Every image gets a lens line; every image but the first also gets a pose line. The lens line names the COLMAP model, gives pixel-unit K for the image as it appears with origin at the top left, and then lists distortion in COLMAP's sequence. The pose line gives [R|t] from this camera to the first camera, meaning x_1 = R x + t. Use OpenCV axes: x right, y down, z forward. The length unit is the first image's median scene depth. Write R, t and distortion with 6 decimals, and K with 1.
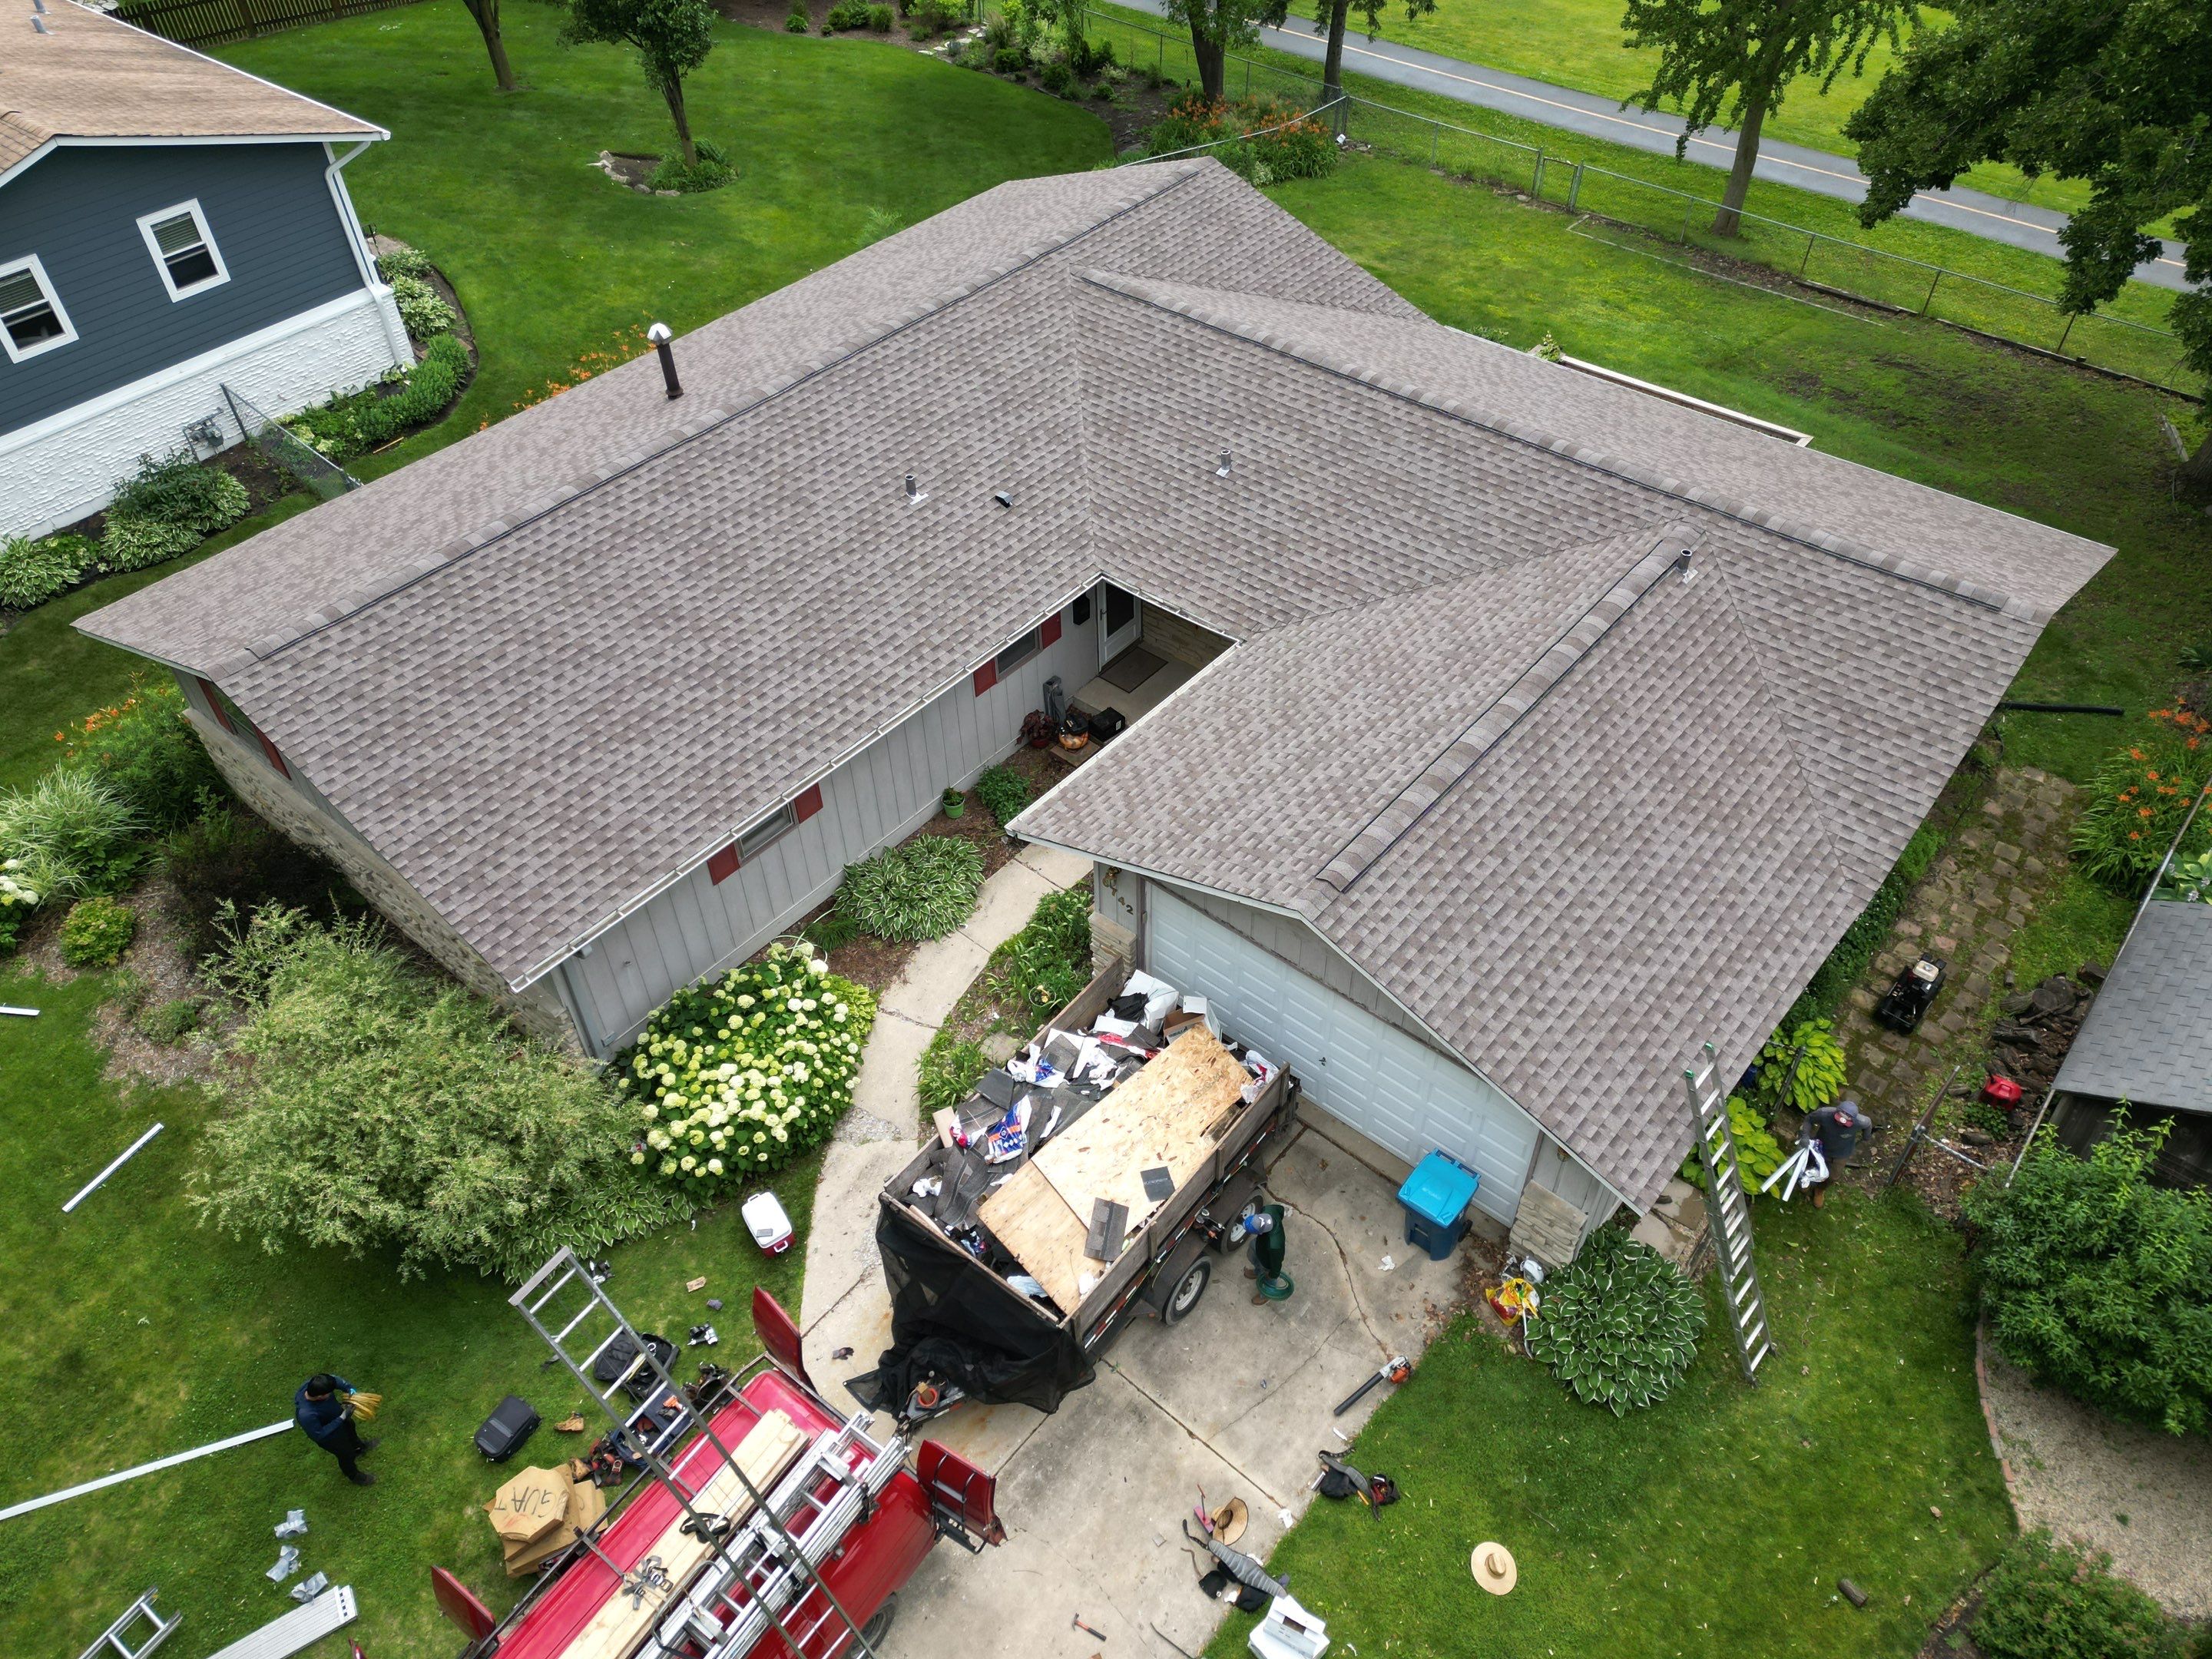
lens RADIAL K [[1591.0, 0, 1117.1], [0, 1591.0, 822.5], [0, 0, 1]] dist [0.122951, -0.177382]
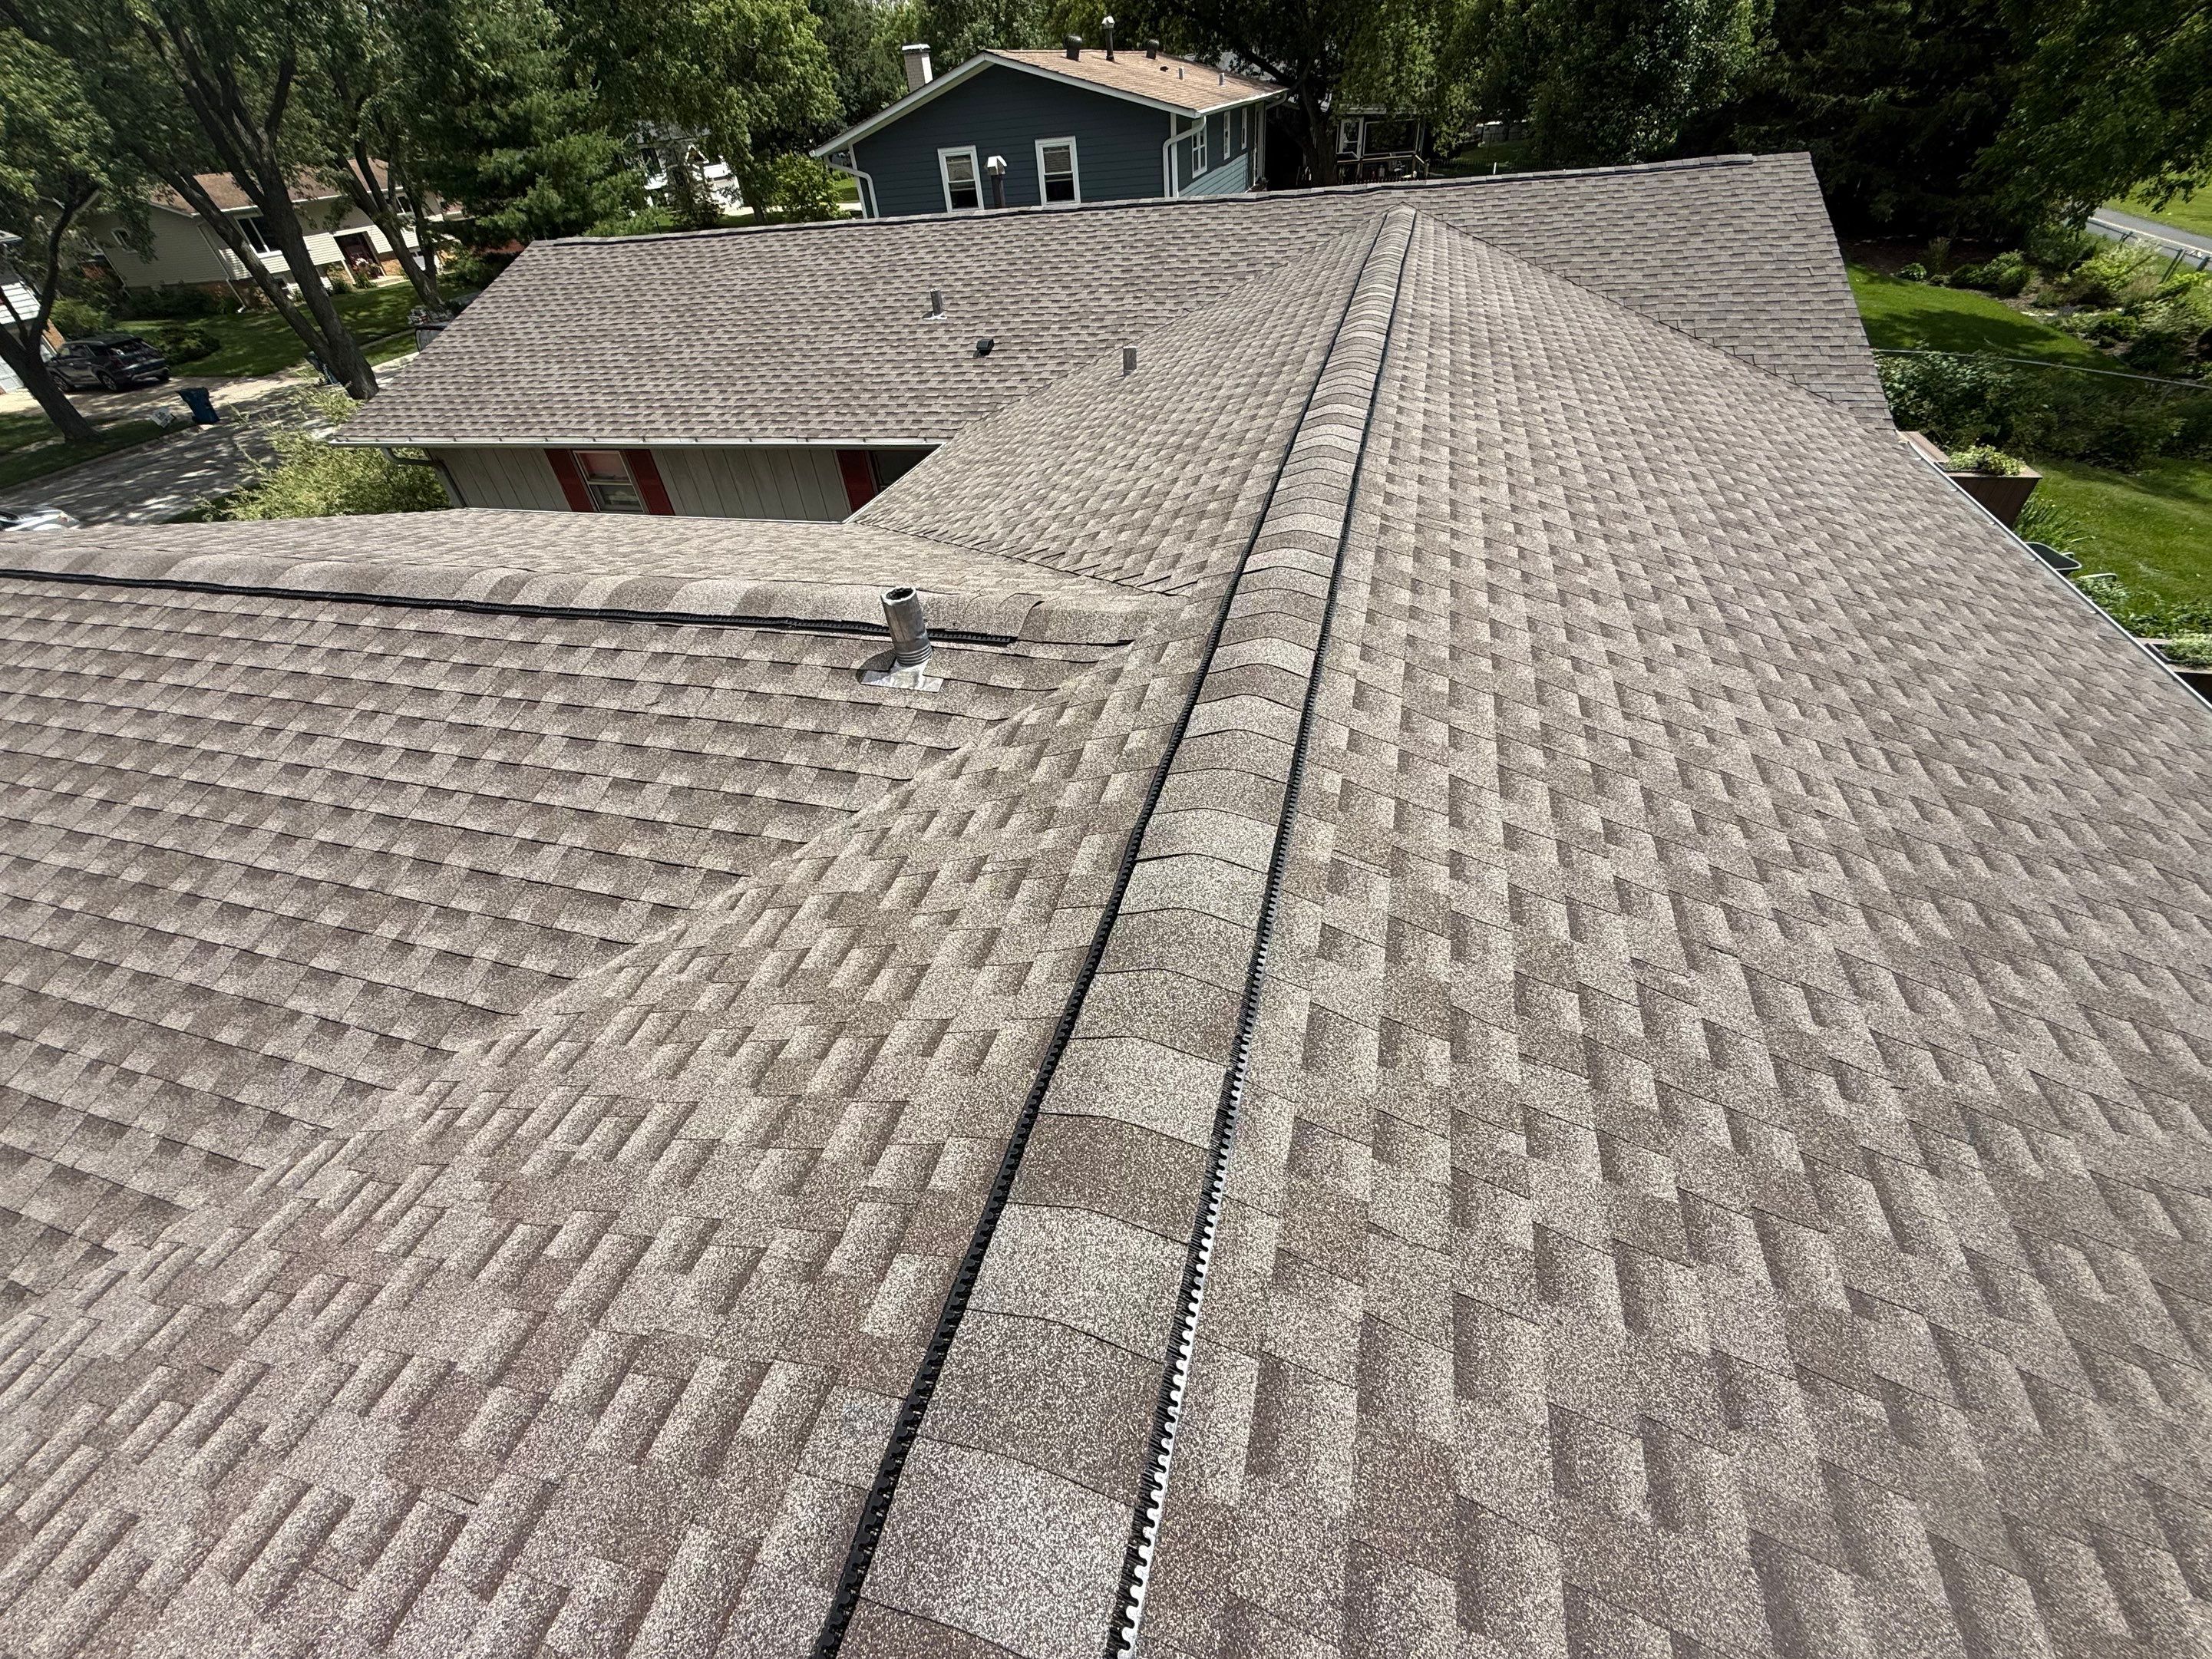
lens RADIAL K [[878.0, 0, 1098.5], [0, 878.0, 831.7], [0, 0, 1]] dist [0.000589, -0.000433]
pose [[0.395722, 0.578328, -0.713401, 0.441696], [-0.579649, 0.759816, 0.294425, -0.176013], [0.712328, 0.297011, 0.635904, 0.808527]]
